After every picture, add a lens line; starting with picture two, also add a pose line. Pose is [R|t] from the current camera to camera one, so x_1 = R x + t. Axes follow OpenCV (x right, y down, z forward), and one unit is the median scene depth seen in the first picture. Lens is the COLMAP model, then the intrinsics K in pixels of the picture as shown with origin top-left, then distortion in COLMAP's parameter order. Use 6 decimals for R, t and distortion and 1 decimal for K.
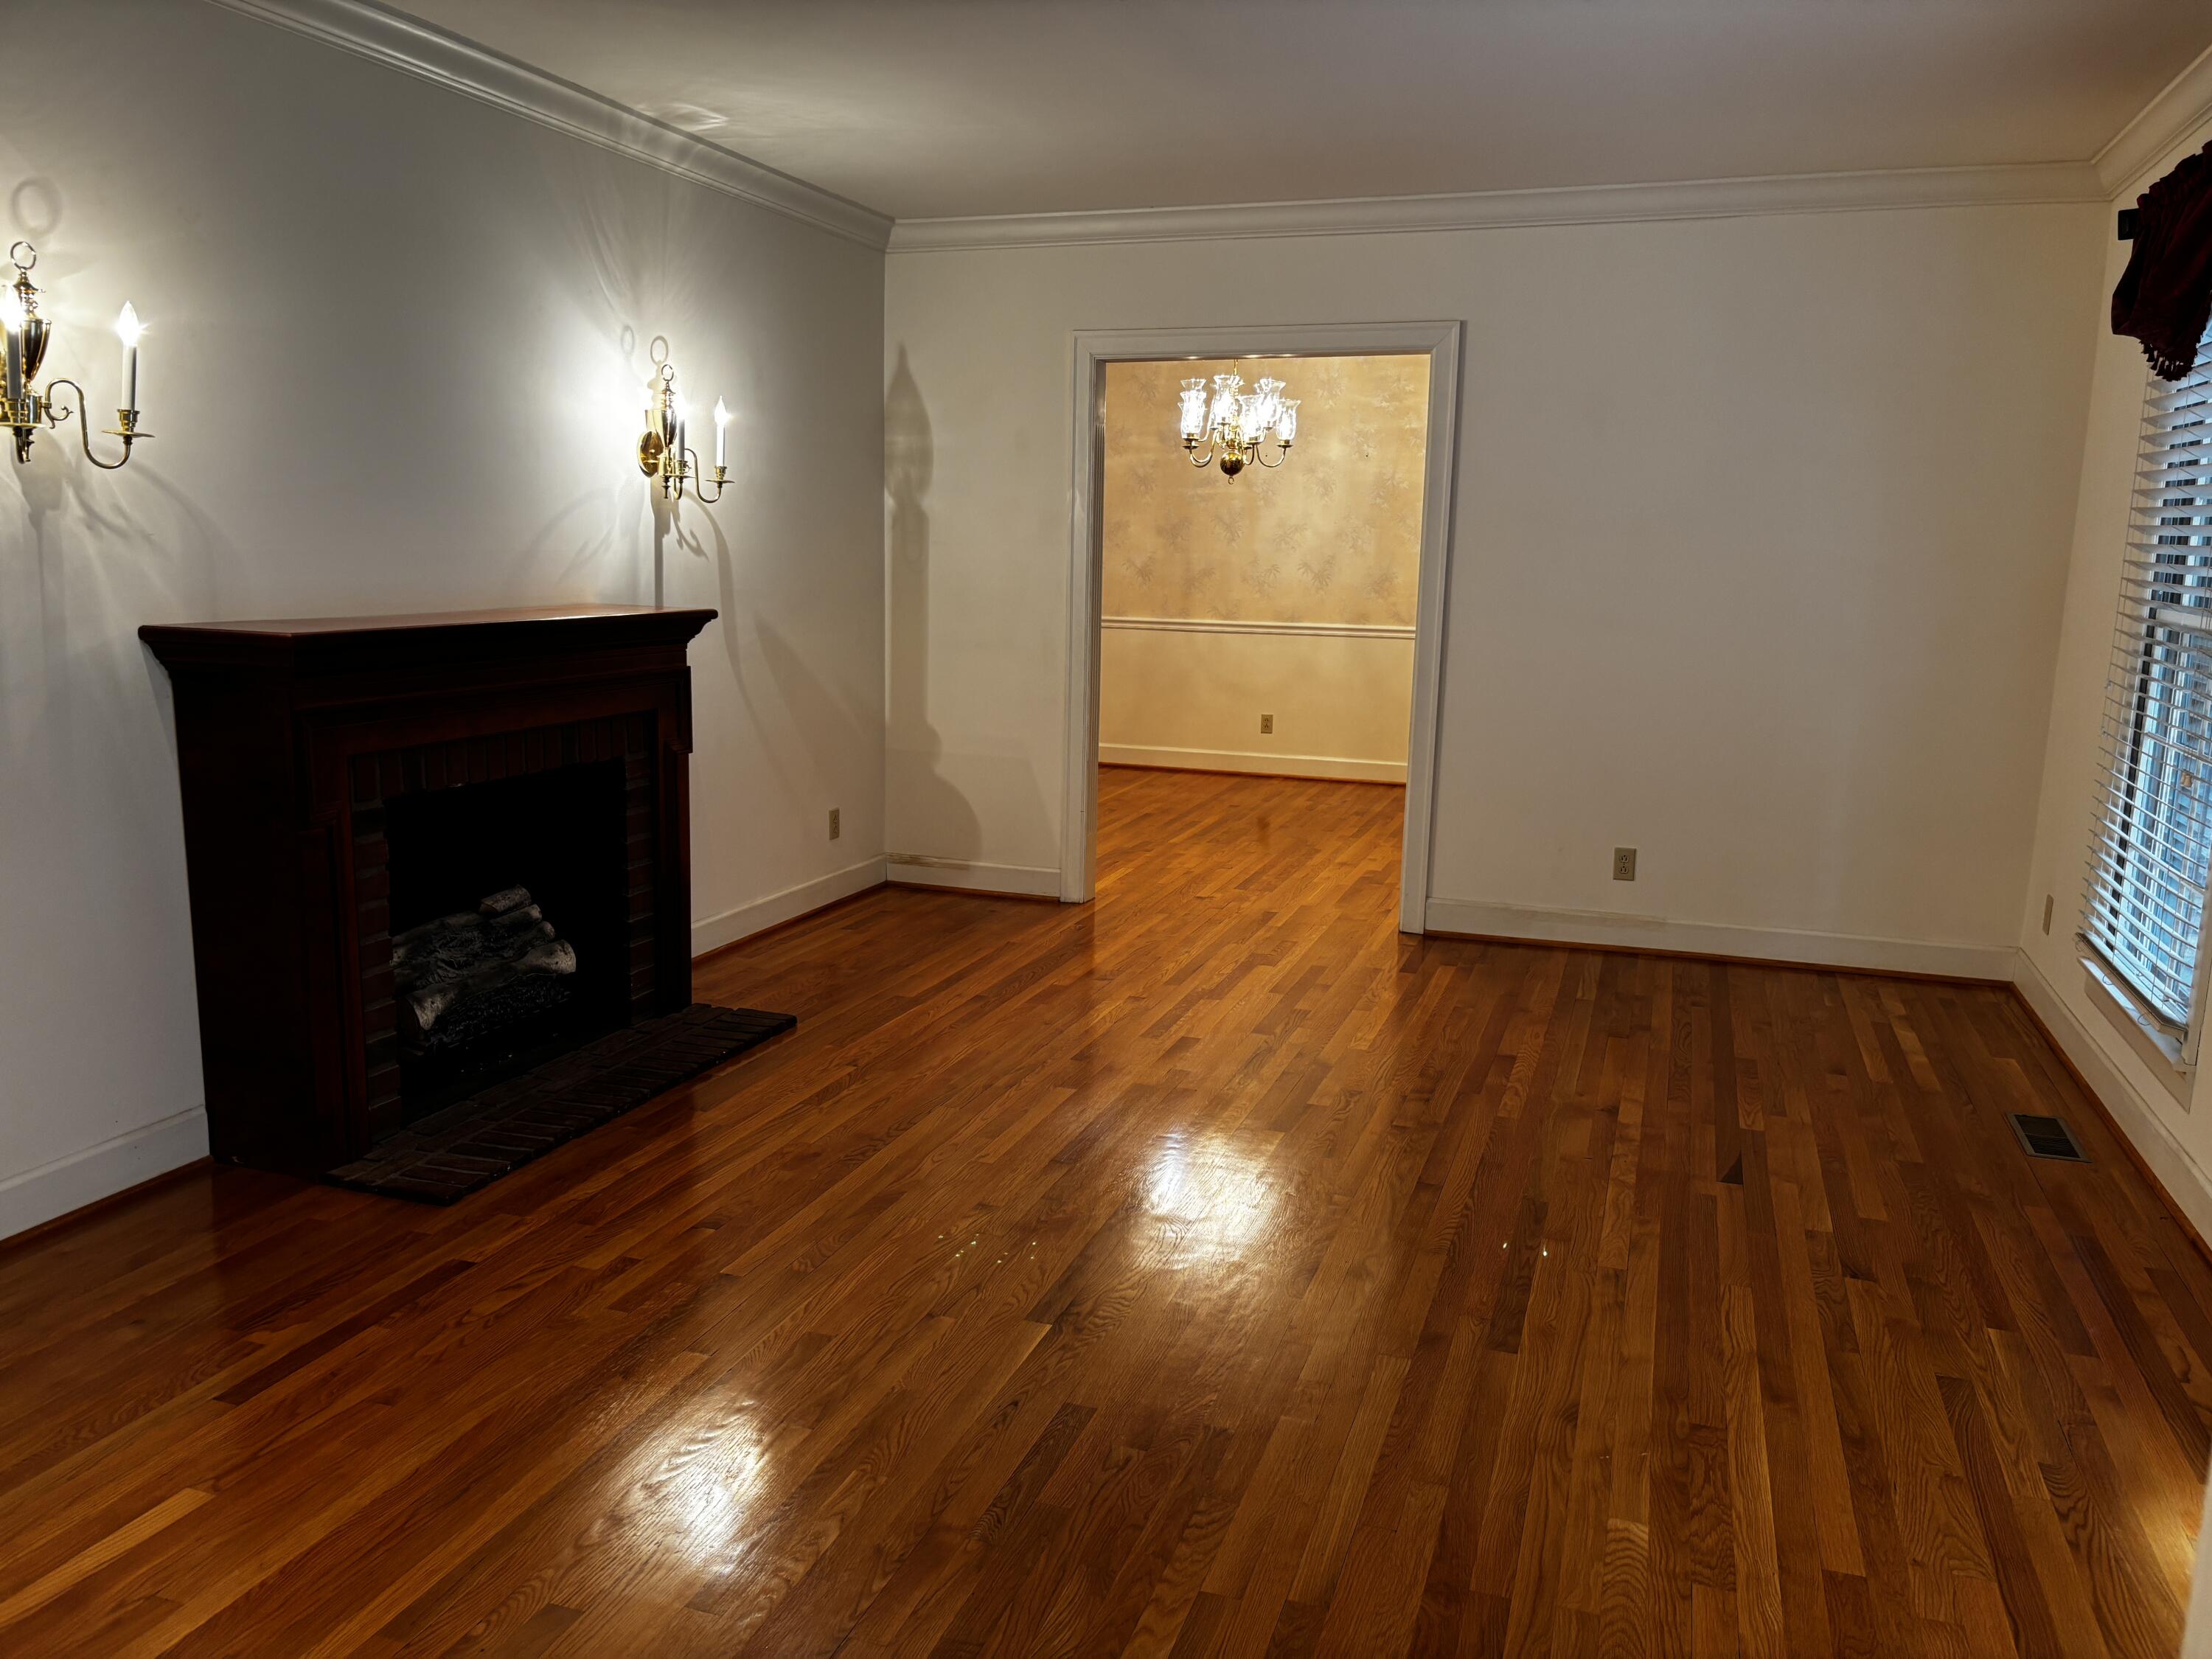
lens RADIAL K [[1655.2, 0, 1094.1], [0, 1655.2, 852.5], [0, 0, 1]] dist [-0.004472, -0.018363]
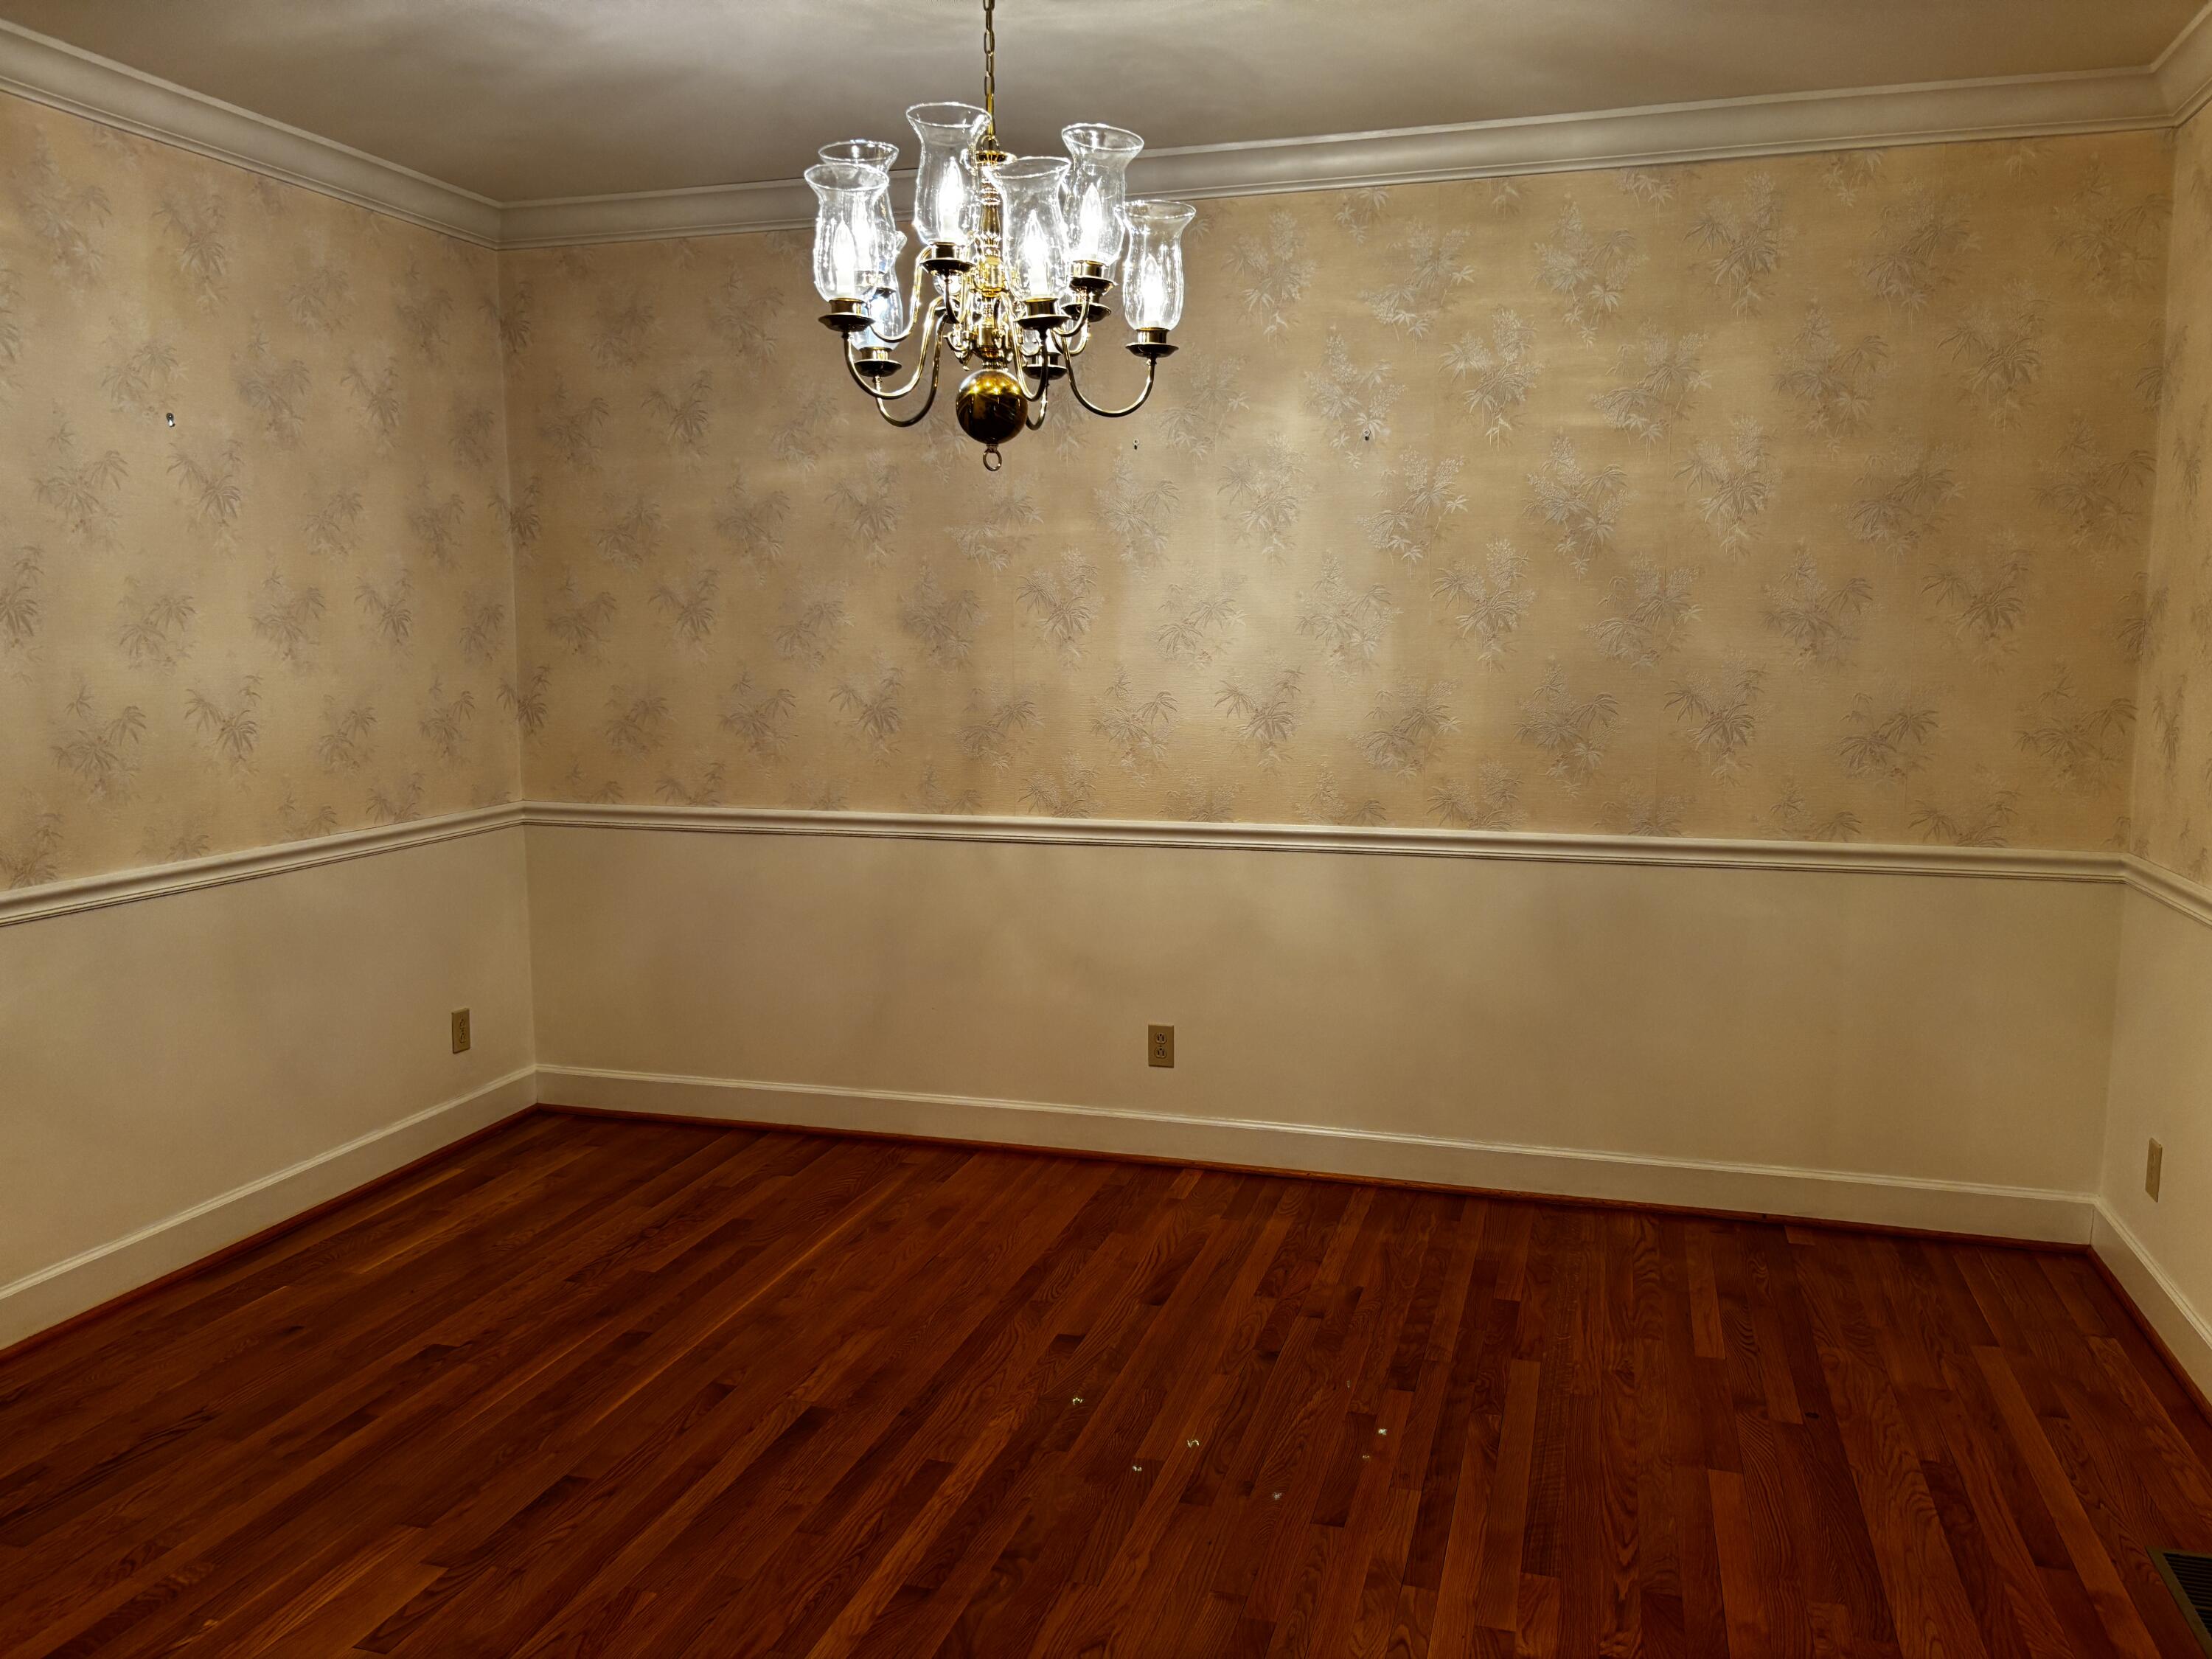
lens RADIAL K [[1655.2, 0, 1111.5], [0, 1655.2, 814.2], [0, 0, 1]] dist [-0.004472, -0.018363]
pose [[0.998586, -0.026326, 0.046179, 0.074583], [0.029912, 0.996444, -0.078768, -0.108298], [-0.043941, 0.080038, 0.995823, 0.569464]]
